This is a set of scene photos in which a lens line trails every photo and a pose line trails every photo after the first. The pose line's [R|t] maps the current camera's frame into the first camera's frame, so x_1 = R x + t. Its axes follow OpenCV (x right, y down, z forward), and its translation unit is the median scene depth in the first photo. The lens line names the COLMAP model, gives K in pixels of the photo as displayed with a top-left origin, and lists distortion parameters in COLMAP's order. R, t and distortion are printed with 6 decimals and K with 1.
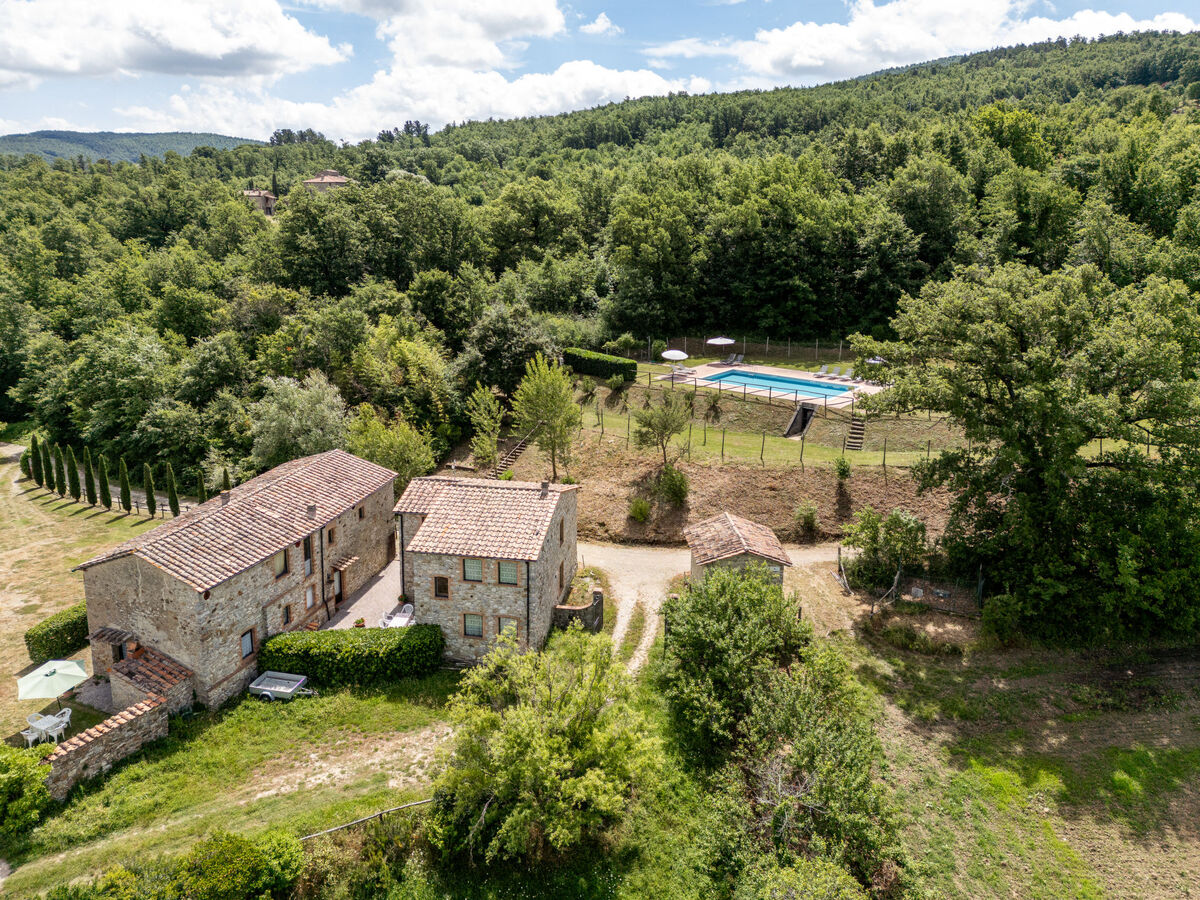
lens RADIAL K [[876.4, 0, 611.6], [0, 876.4, 448.7], [0, 0, 1]] dist [0.068598, -0.052203]
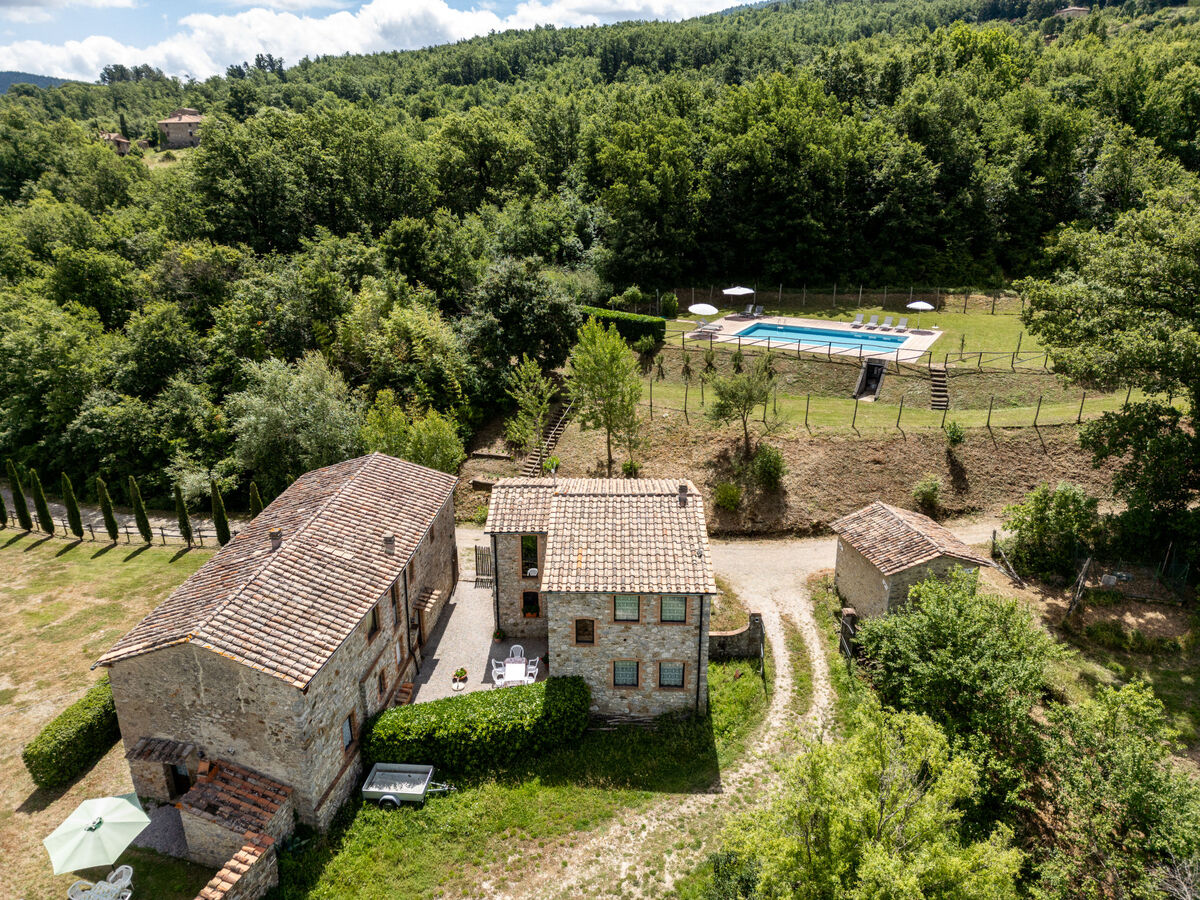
lens RADIAL K [[812.7, 0, 599.8], [0, 812.7, 498.7], [0, 0, 1]] dist [0.045552, -0.025314]
pose [[0.986491, -0.075721, 0.145266, -0.176026], [0.055958, 0.989181, 0.135610, -0.036904], [-0.153963, -0.125649, 0.980055, 0.191295]]
